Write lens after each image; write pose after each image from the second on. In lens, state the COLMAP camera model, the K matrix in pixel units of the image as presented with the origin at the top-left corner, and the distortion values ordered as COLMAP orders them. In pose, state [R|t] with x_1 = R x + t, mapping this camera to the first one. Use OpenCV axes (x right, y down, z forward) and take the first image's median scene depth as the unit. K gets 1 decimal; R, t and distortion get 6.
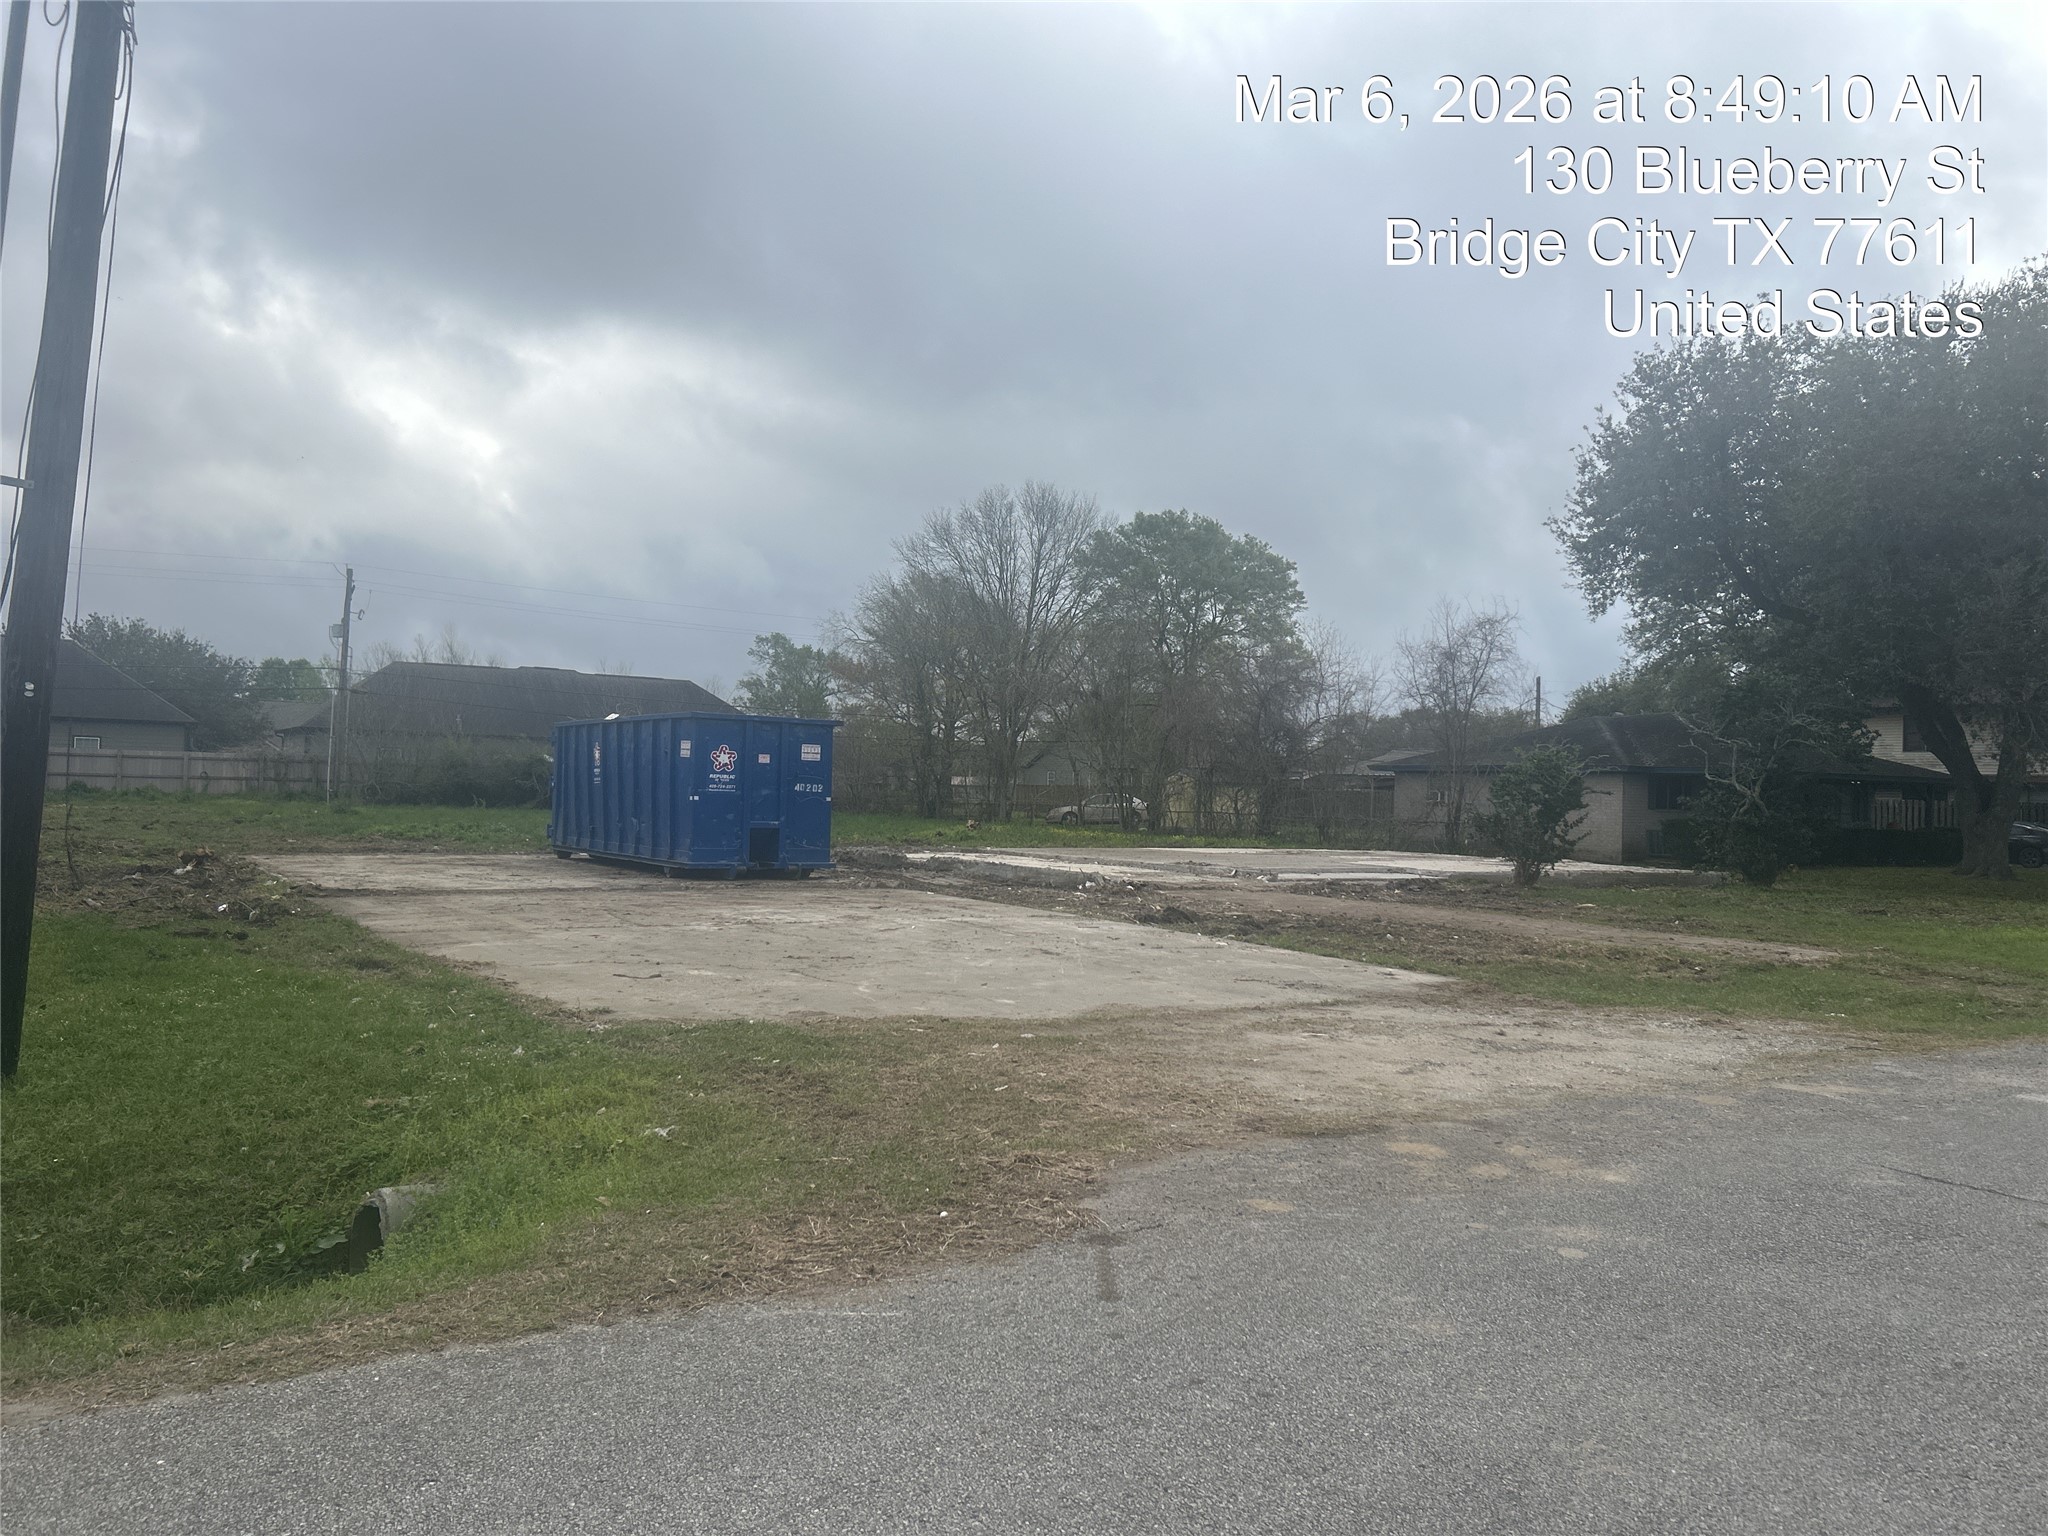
lens RADIAL K [[1537.3, 0, 1037.7], [0, 1537.3, 767.4], [0, 0, 1]] dist [0.053900, -0.052336]
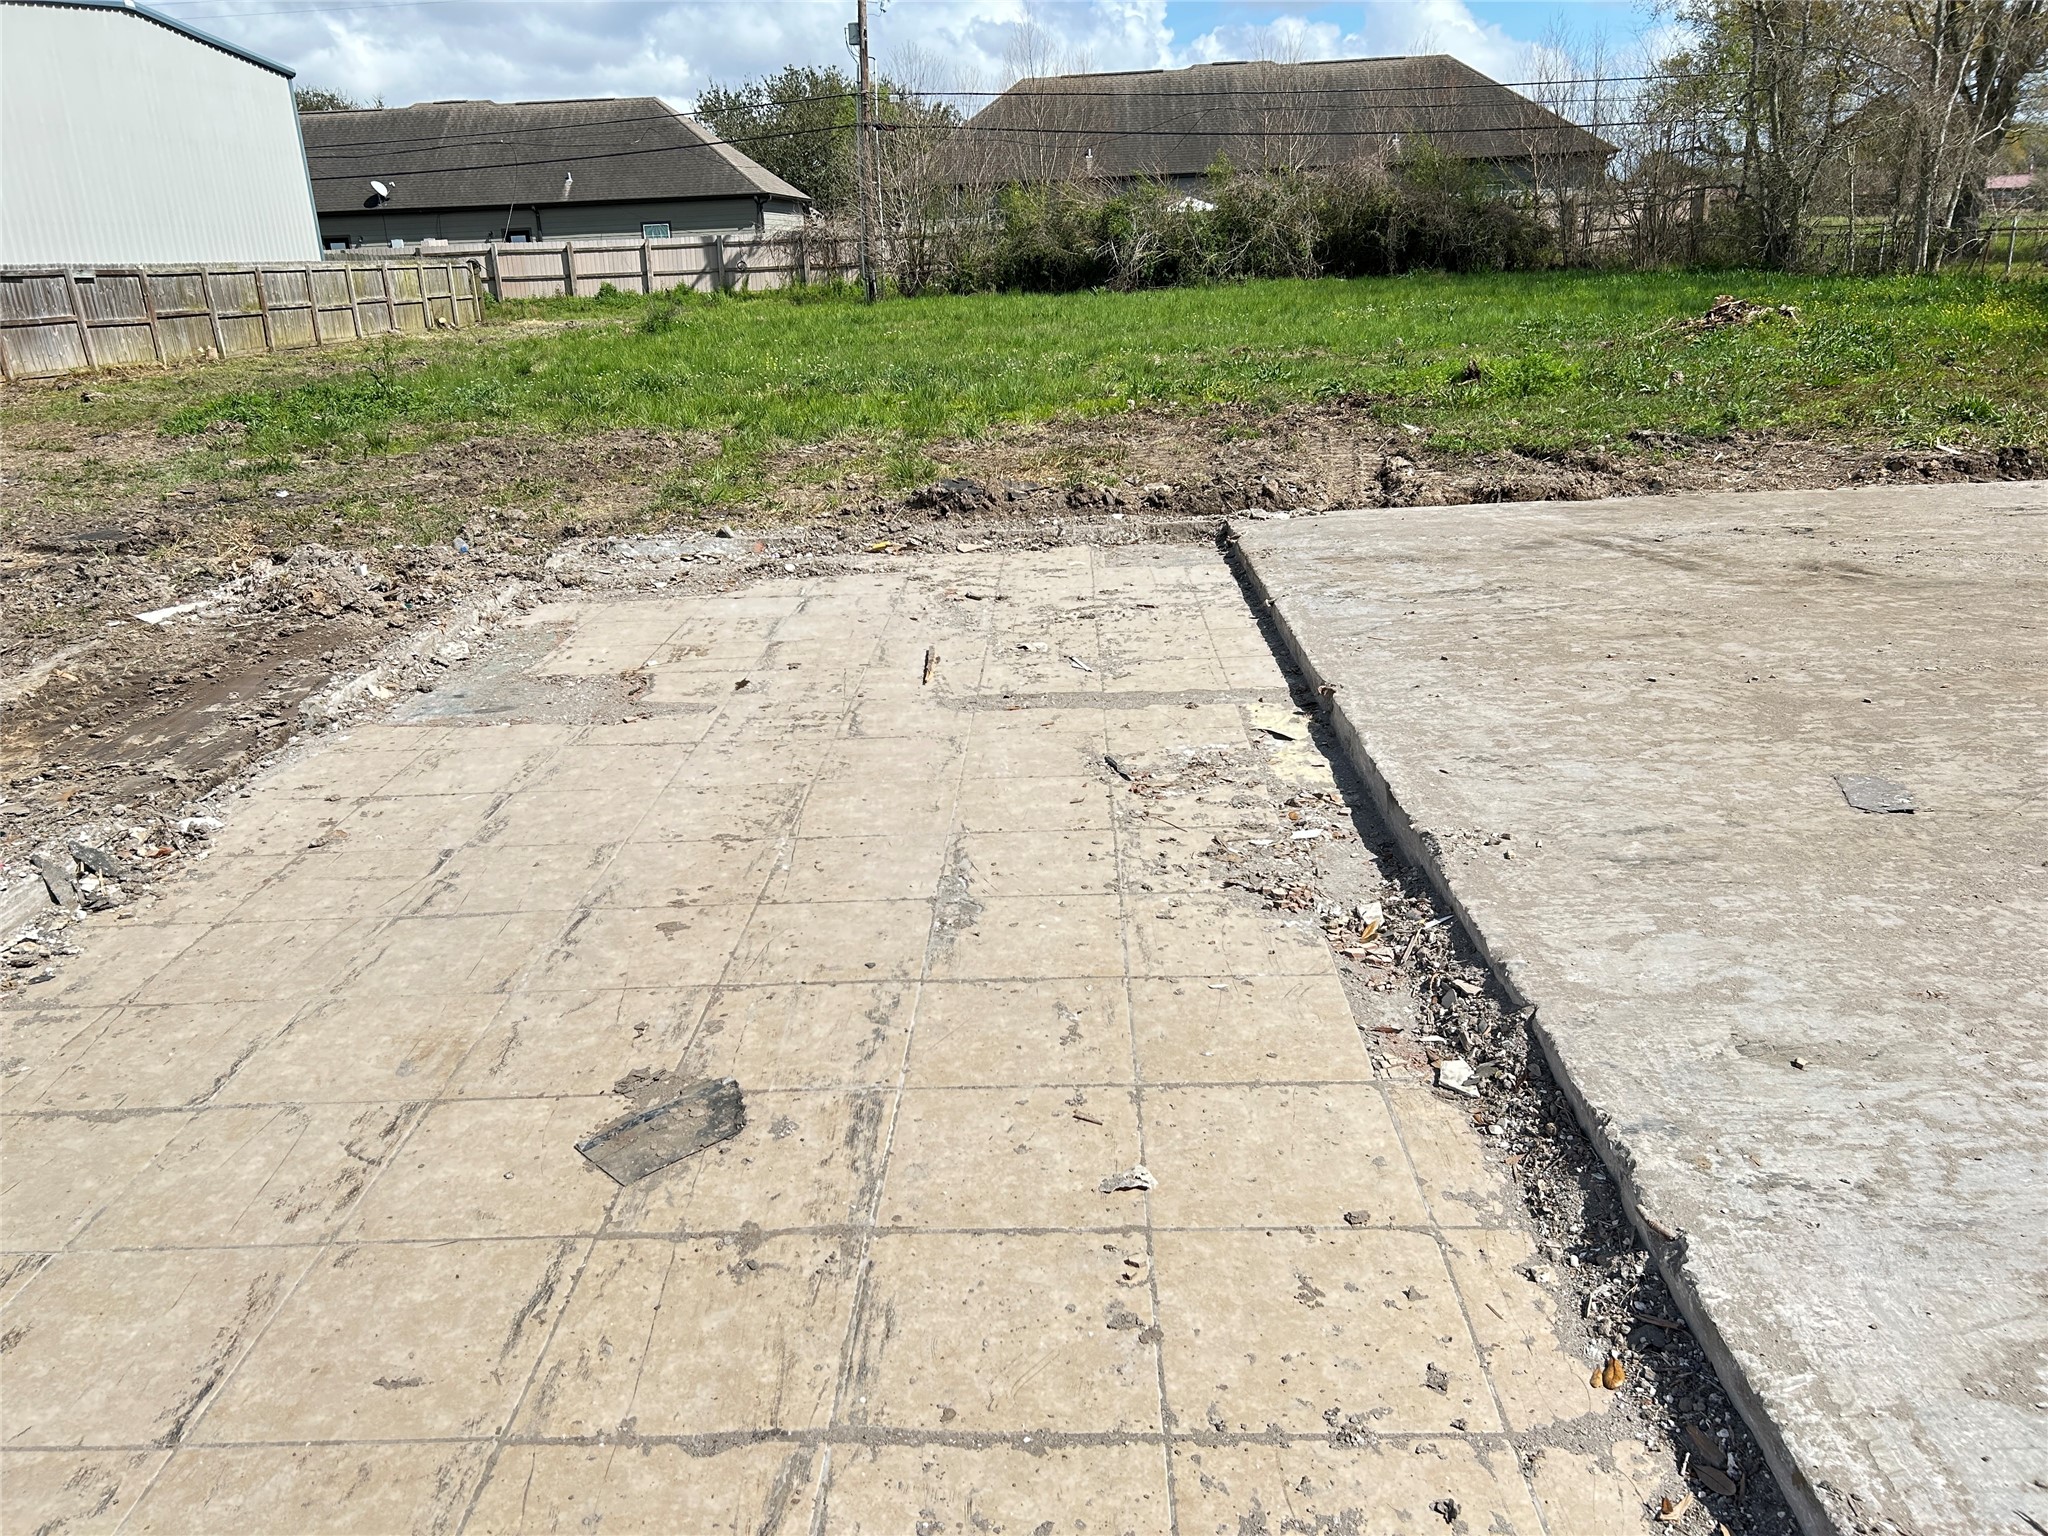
lens RADIAL K [[1537.3, 0, 1005.8], [0, 1537.3, 776.9], [0, 0, 1]] dist [0.053900, -0.052336]
pose [[0.819203, 0.126001, -0.559491, 0.031868], [0.075495, 0.943385, 0.322995, 0.005795], [0.568513, -0.306837, 0.763311, 0.426449]]
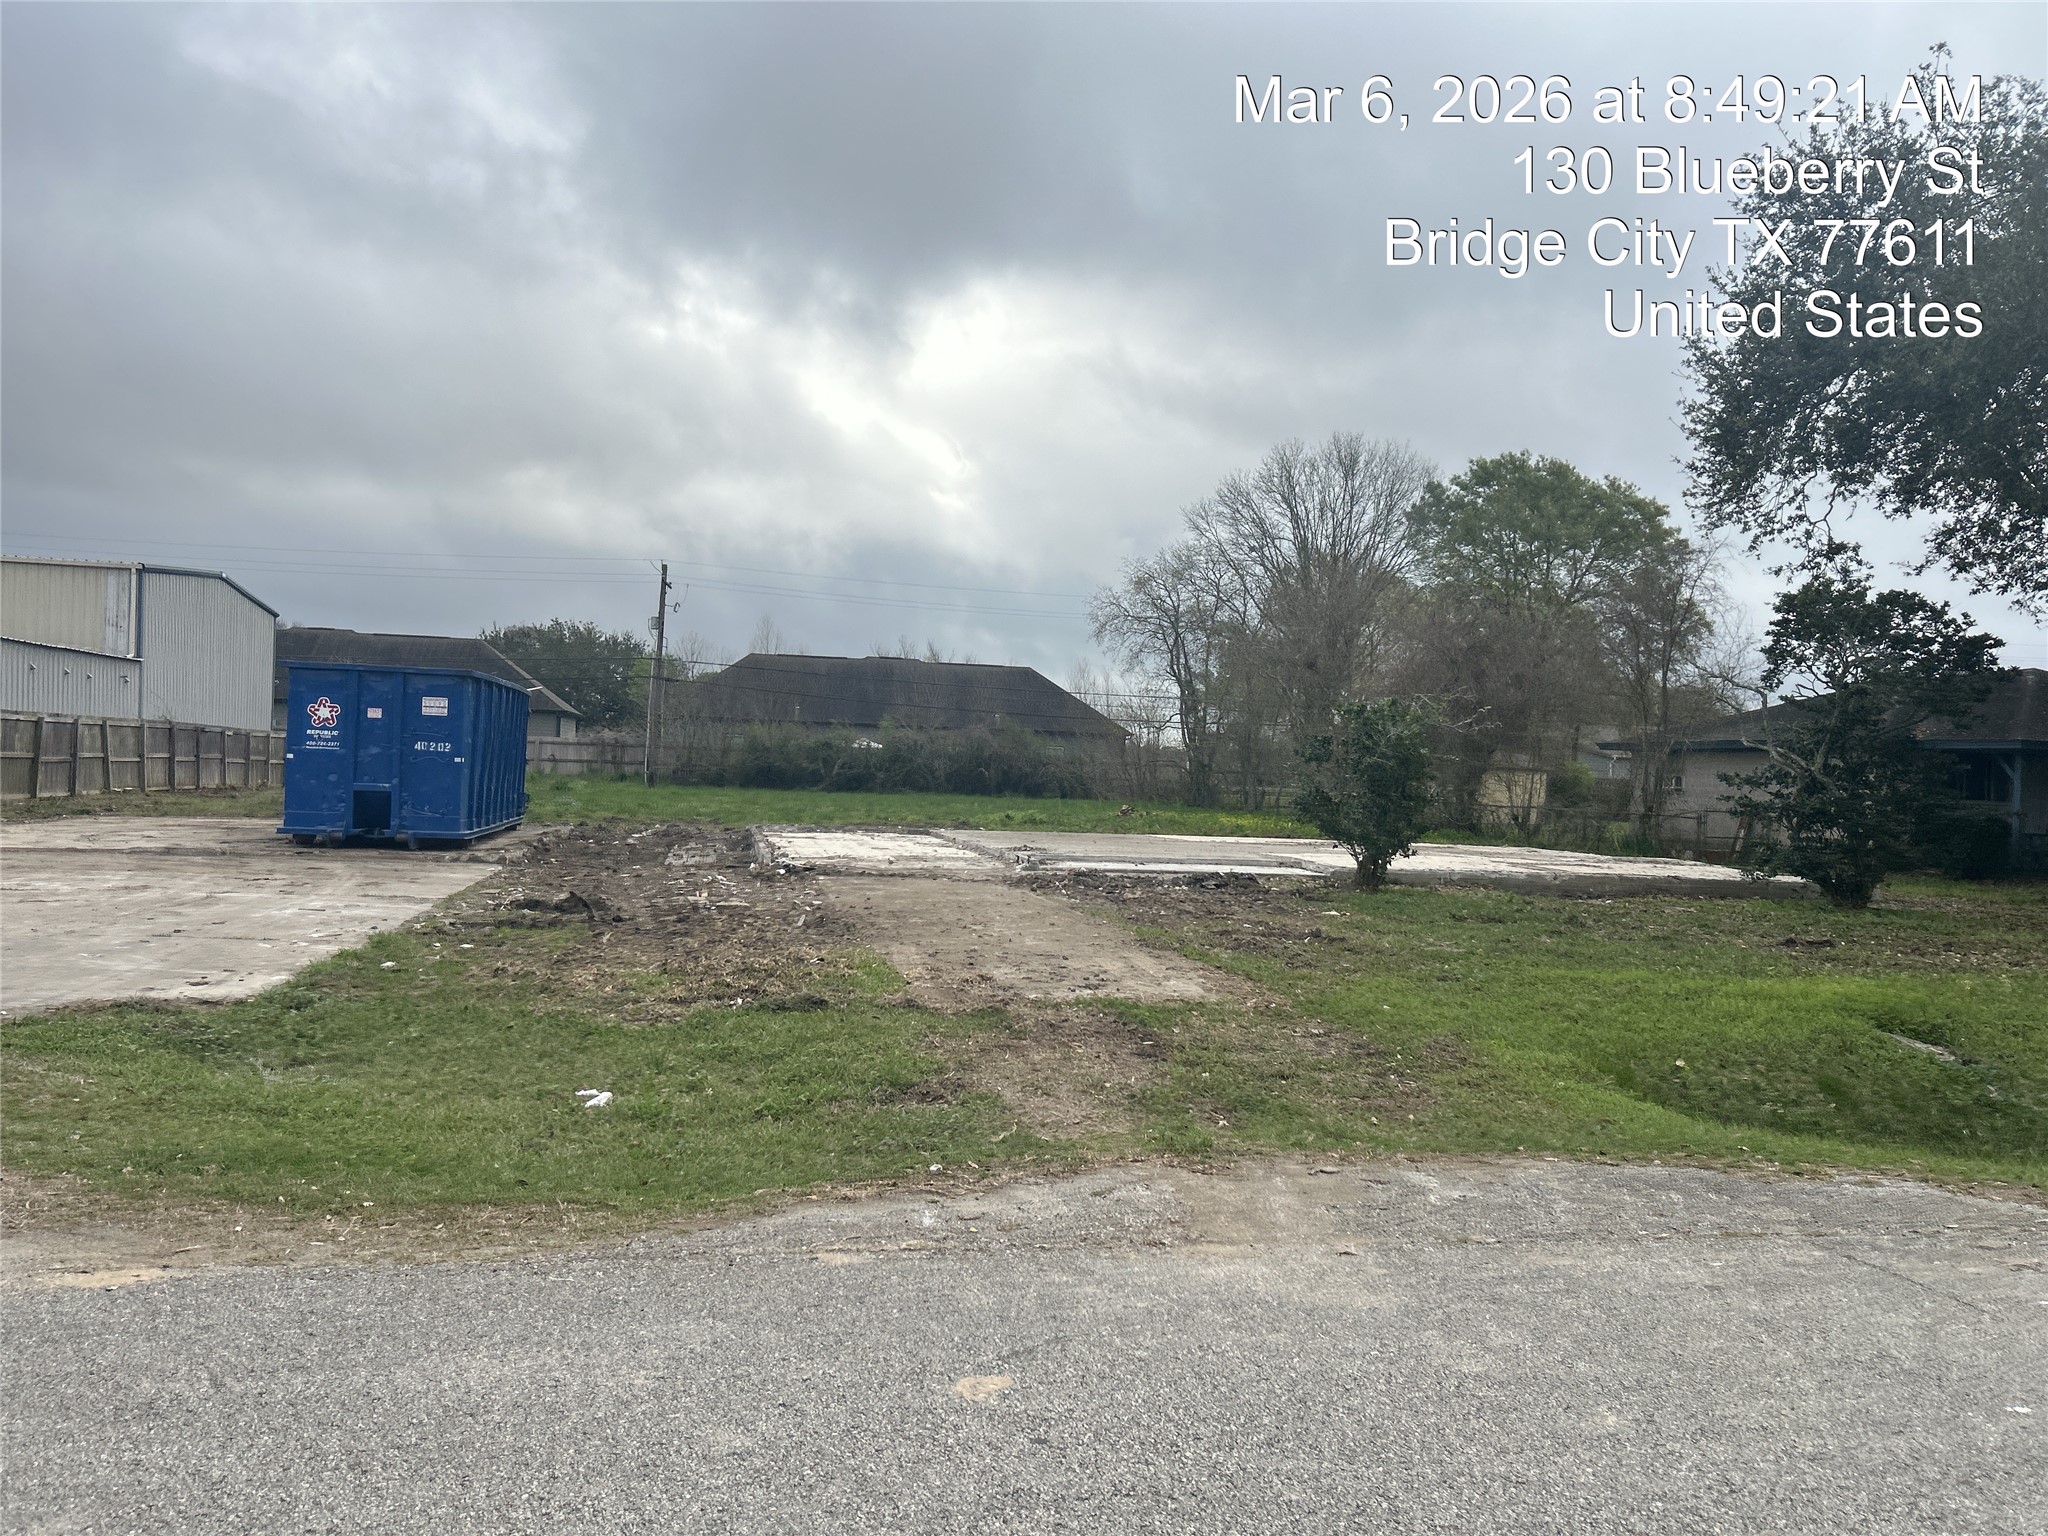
lens RADIAL K [[1537.3, 0, 1032.0], [0, 1537.3, 839.2], [0, 0, 1]] dist [0.053900, -0.052336]
pose [[0.931869, 0.021193, -0.362175, 0.182521], [-0.003597, 0.998783, 0.049190, 0.007799], [0.362776, -0.044536, 0.930811, 0.107266]]
